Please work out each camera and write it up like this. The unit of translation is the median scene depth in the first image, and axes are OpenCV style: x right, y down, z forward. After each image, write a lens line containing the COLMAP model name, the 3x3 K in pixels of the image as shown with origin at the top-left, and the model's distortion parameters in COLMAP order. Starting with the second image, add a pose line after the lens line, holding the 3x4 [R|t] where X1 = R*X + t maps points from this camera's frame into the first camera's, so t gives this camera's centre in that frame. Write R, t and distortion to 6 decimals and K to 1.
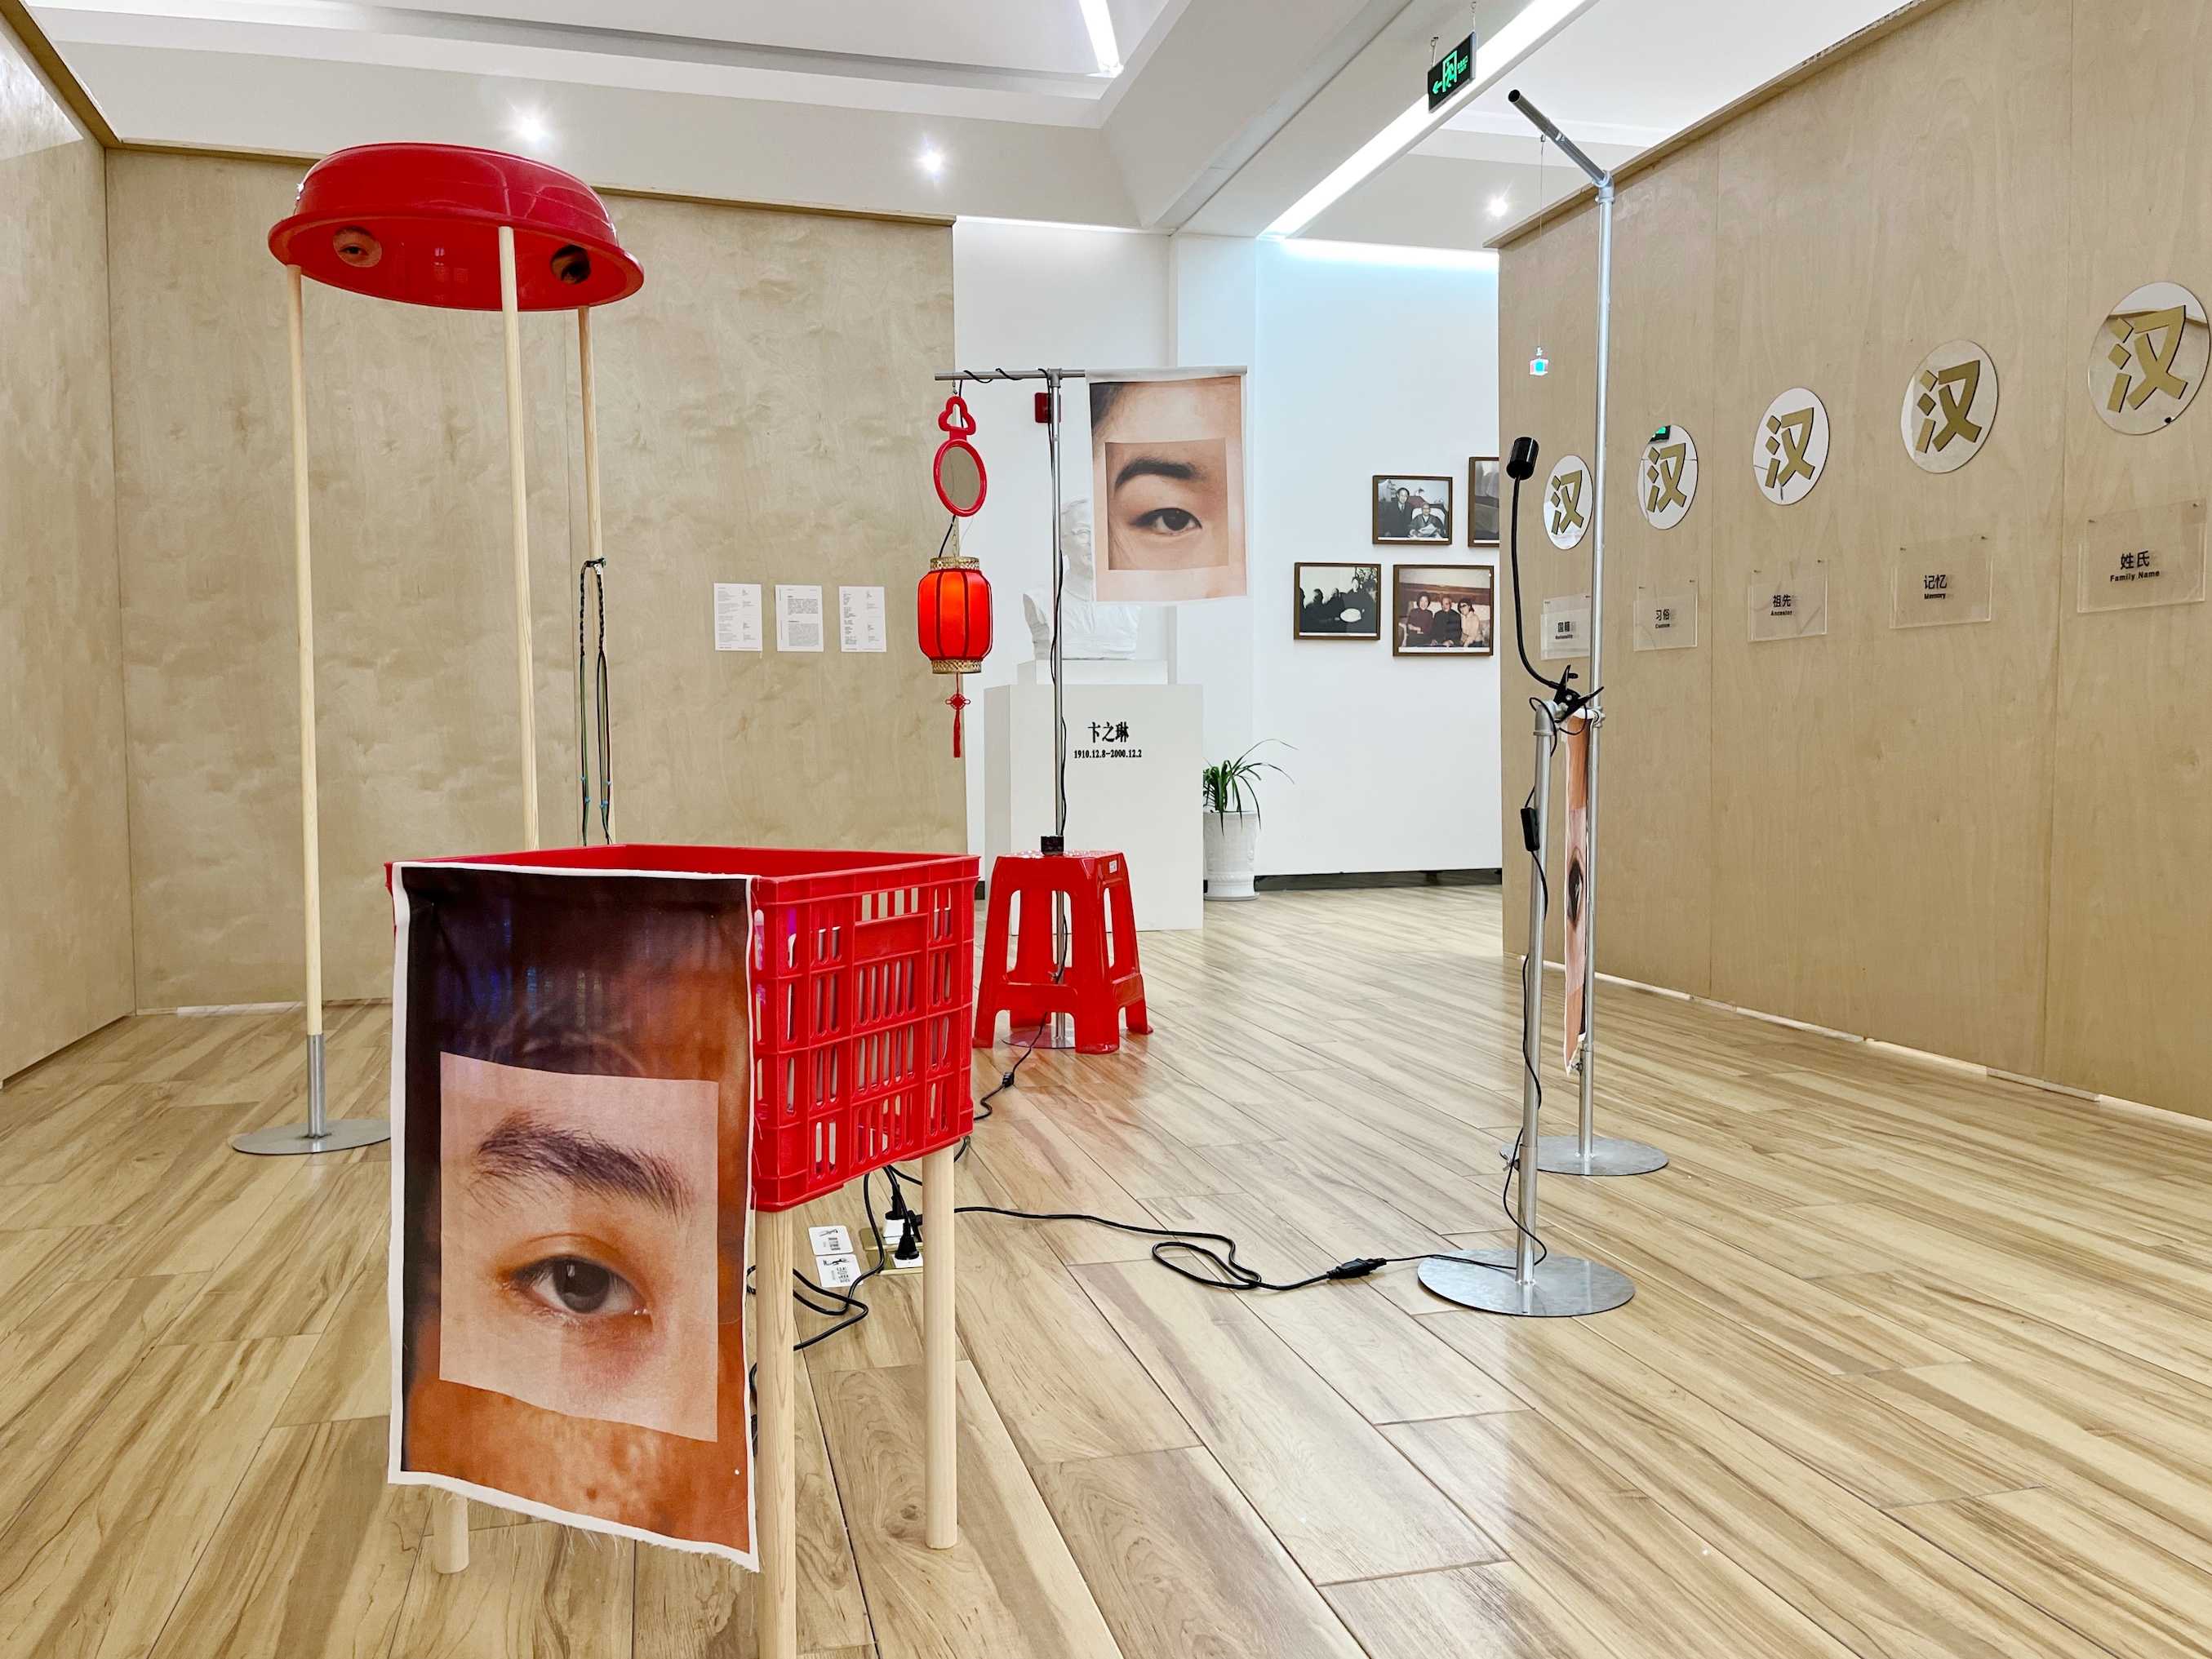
lens RADIAL K [[1710.0, 0, 1103.5], [0, 1710.0, 769.8], [0, 0, 1]] dist [0.078866, -0.100853]
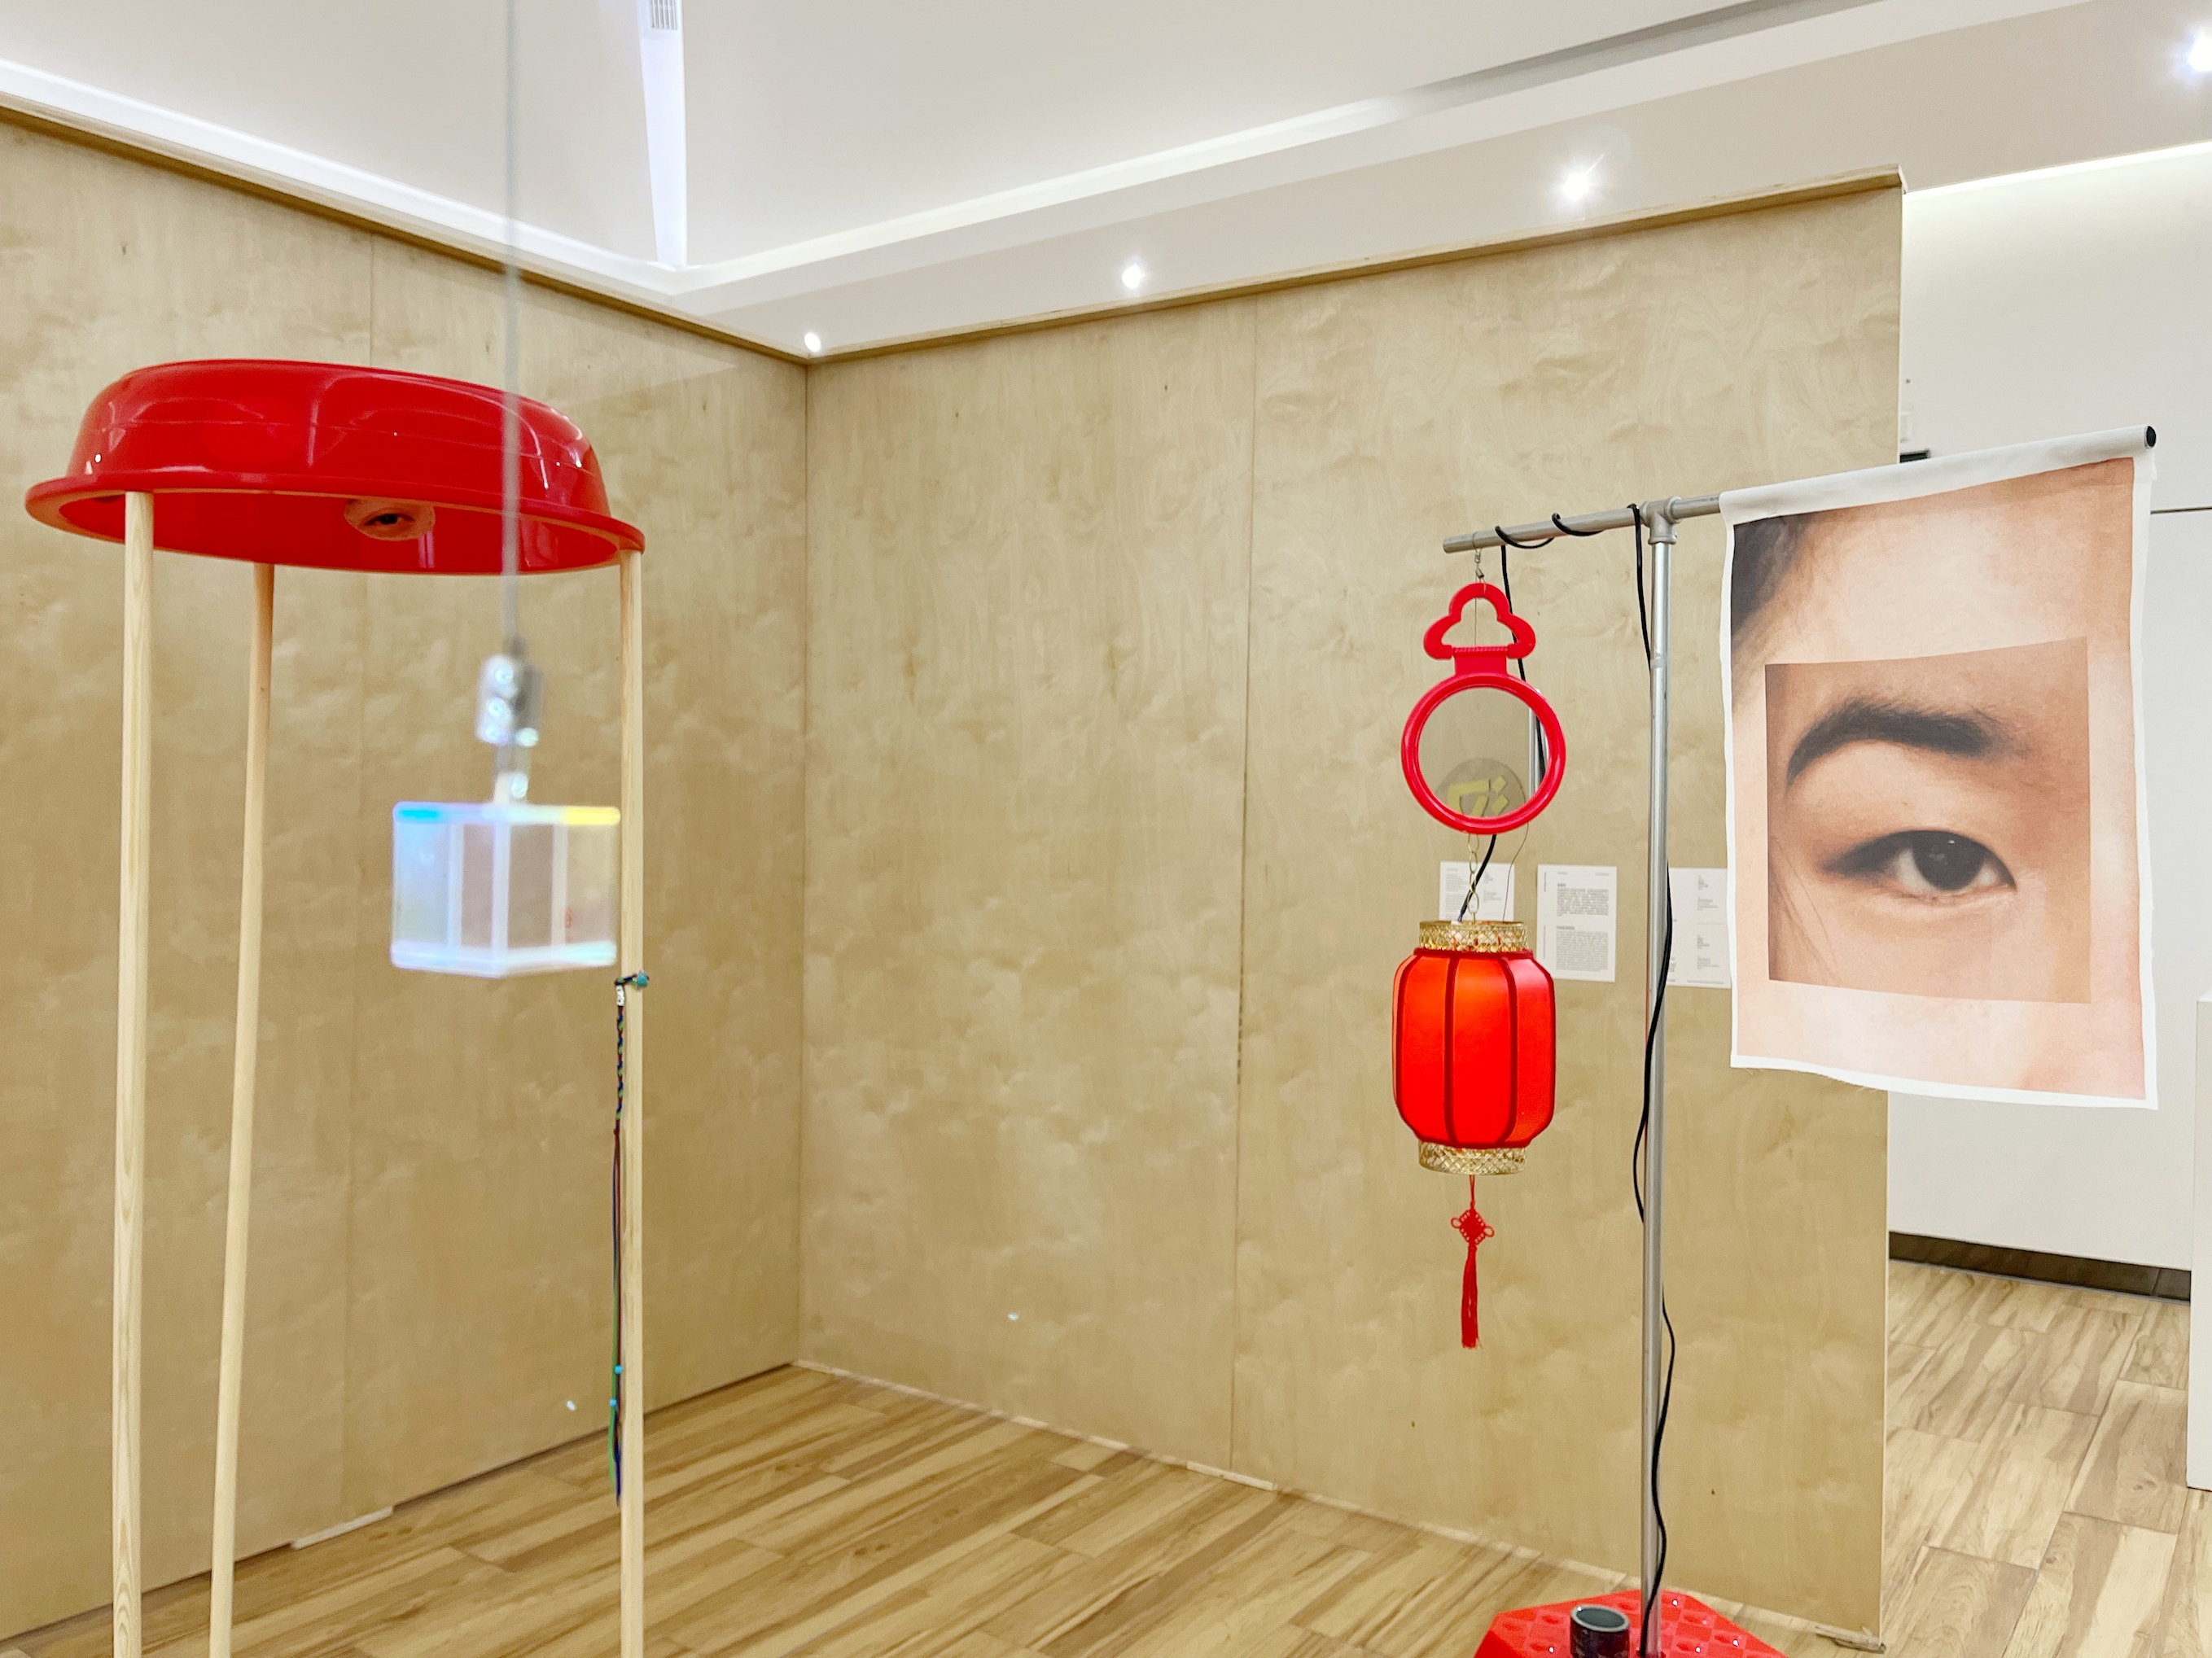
lens RADIAL K [[1710.0, 0, 1103.5], [0, 1710.0, 769.3], [0, 0, 1]] dist [0.078866, -0.100853]
pose [[0.631648, 0.003614, -0.775247, 0.199047], [-0.029816, 0.999363, -0.019634, -0.139751], [0.774682, 0.035516, 0.631353, 0.564980]]
